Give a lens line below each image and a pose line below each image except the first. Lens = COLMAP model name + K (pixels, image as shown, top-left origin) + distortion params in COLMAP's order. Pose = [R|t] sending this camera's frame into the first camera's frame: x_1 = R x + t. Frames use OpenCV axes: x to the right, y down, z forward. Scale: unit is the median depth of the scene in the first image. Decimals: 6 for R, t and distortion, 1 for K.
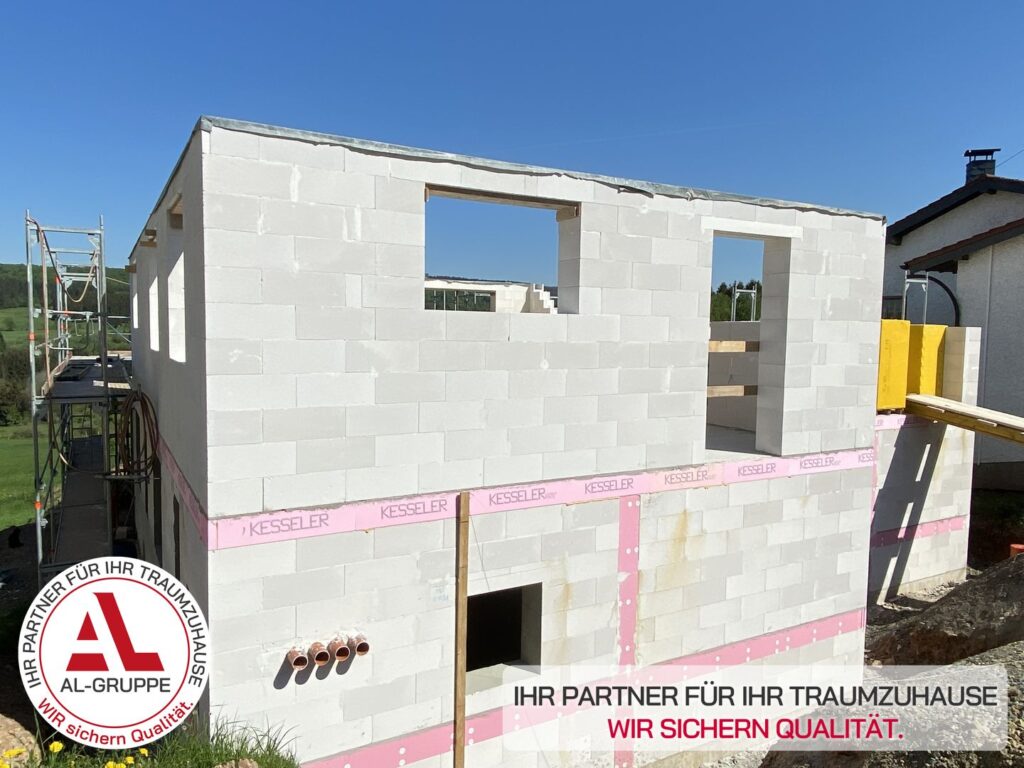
lens RADIAL K [[720.9, 0, 512.0], [0, 720.9, 384.0], [0, 0, 1]] dist [0.032137, -0.001883]
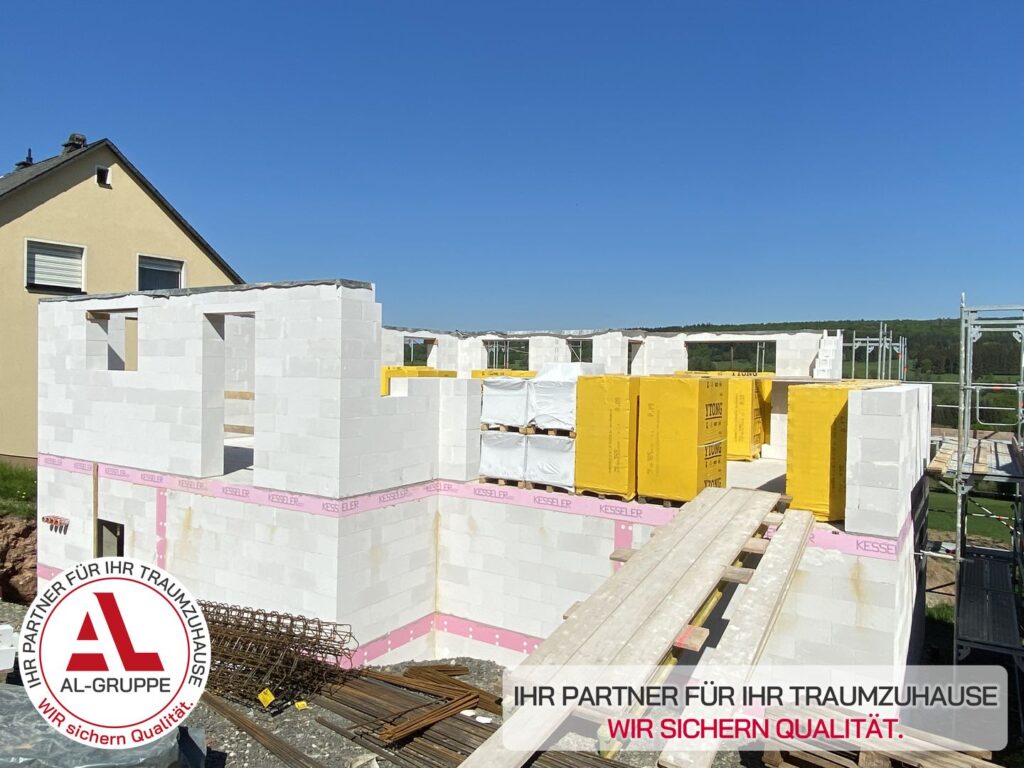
lens RADIAL K [[720.9, 0, 512.0], [0, 720.9, 384.0], [0, 0, 1]] dist [0.032137, -0.001883]
pose [[0.476759, 0.014729, -0.878911, 1.690628], [-0.075661, 0.996837, -0.024337, -0.078690], [0.875772, 0.078102, 0.476365, 0.795096]]
